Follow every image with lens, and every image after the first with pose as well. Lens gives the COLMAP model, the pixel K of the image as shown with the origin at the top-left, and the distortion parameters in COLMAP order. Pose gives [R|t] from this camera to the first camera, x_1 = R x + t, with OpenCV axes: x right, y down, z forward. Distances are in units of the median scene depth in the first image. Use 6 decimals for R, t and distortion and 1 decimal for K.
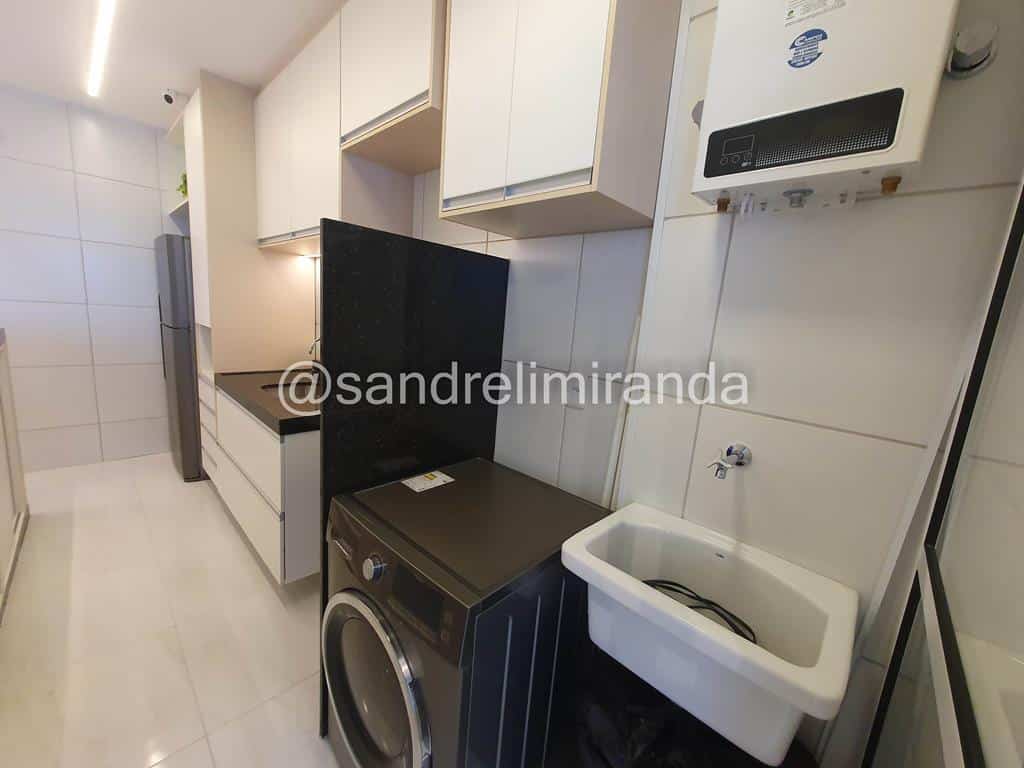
lens RADIAL K [[403.4, 0, 508.9], [0, 403.4, 386.4], [0, 0, 1]] dist [0.006644, -0.000371]
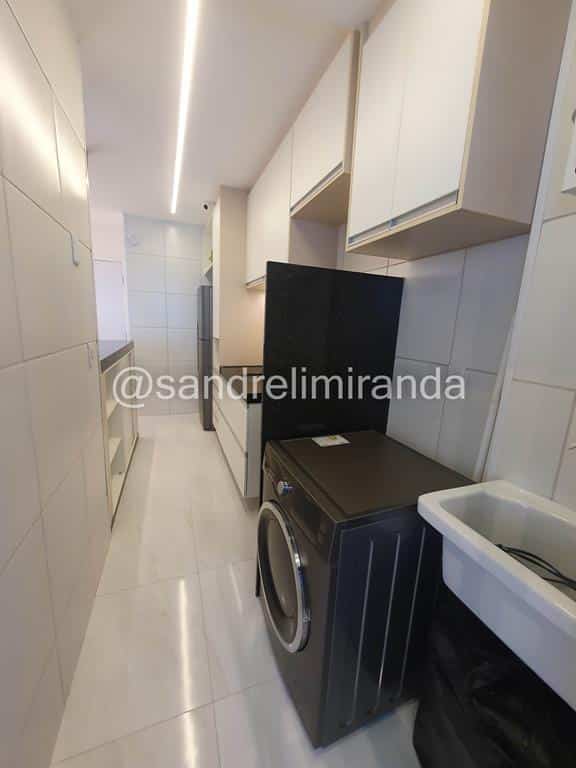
lens RADIAL K [[302.5, 0, 285.4], [0, 302.5, 382.7], [0, 0, 1]] dist [0.006644, -0.000371]
pose [[0.904466, 0.046509, -0.424002, 0.102154], [-0.050492, 0.998723, 0.001844, 0.042355], [0.423546, 0.019741, 0.905659, -0.024313]]
